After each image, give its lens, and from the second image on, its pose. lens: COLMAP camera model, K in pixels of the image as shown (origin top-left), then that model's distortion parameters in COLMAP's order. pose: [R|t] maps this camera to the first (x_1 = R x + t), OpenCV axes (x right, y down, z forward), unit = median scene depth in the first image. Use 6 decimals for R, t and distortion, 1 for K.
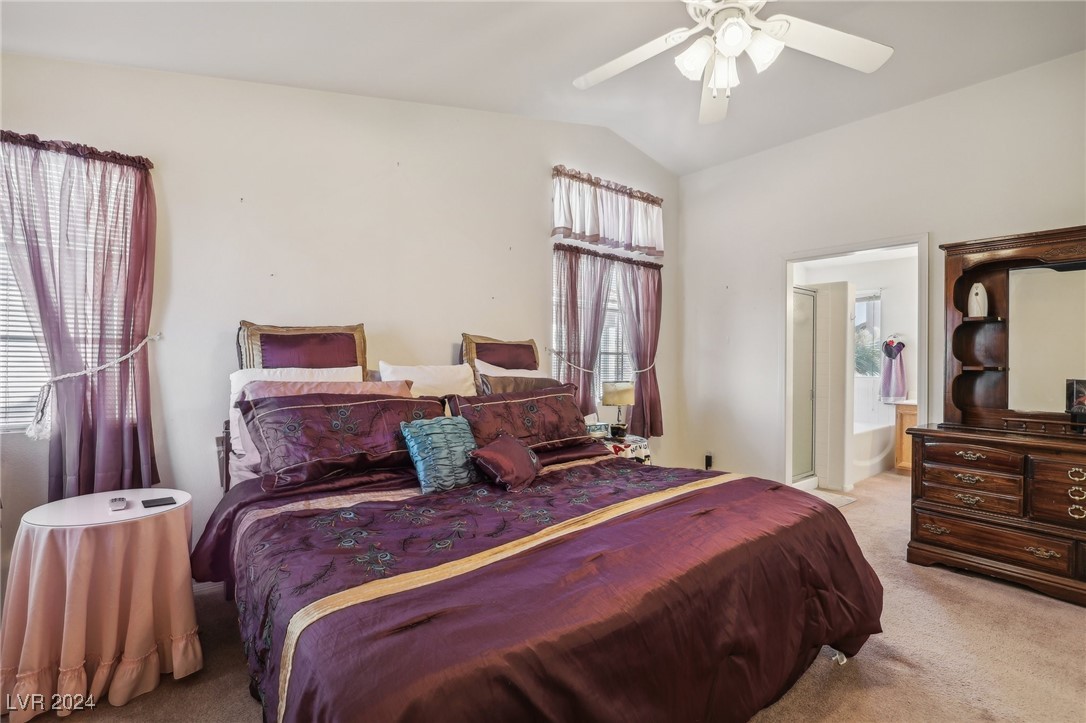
lens RADIAL K [[524.6, 0, 539.7], [0, 524.6, 359.9], [0, 0, 1]] dist [-0.033701, 0.004707]
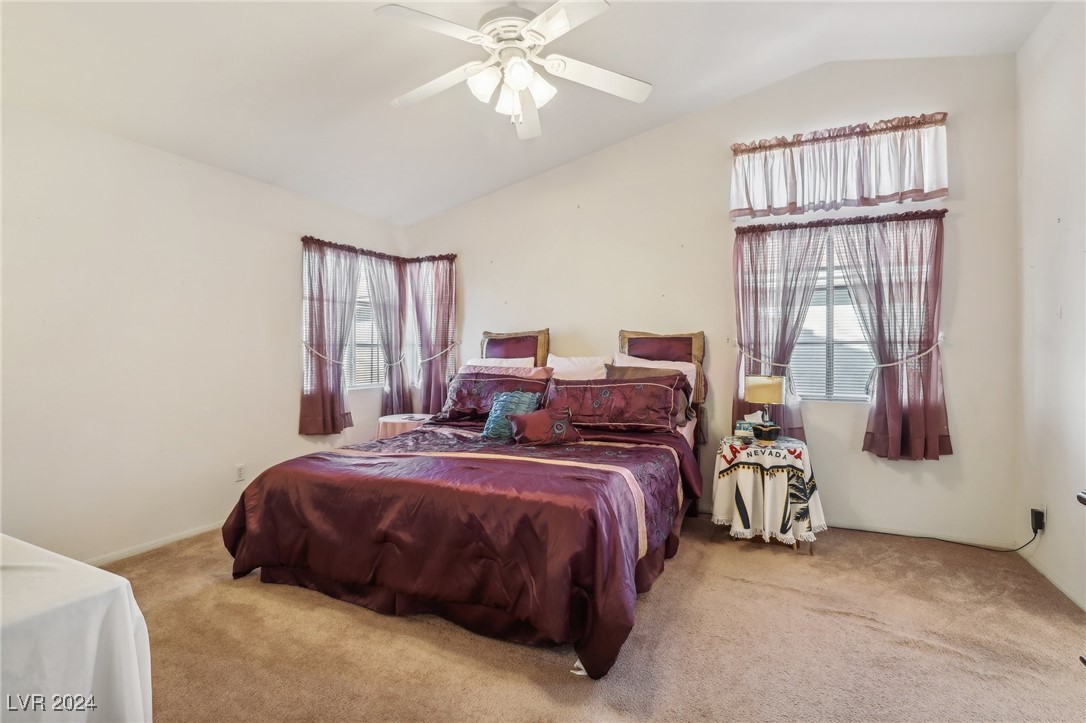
lens RADIAL K [[524.6, 0, 541.8], [0, 524.6, 363.3], [0, 0, 1]] dist [-0.033701, 0.004707]
pose [[0.400168, 0.007673, -0.916410, 0.733930], [0.005133, 0.999930, 0.010614, 0.008950], [0.916428, -0.008951, 0.400100, 0.295203]]
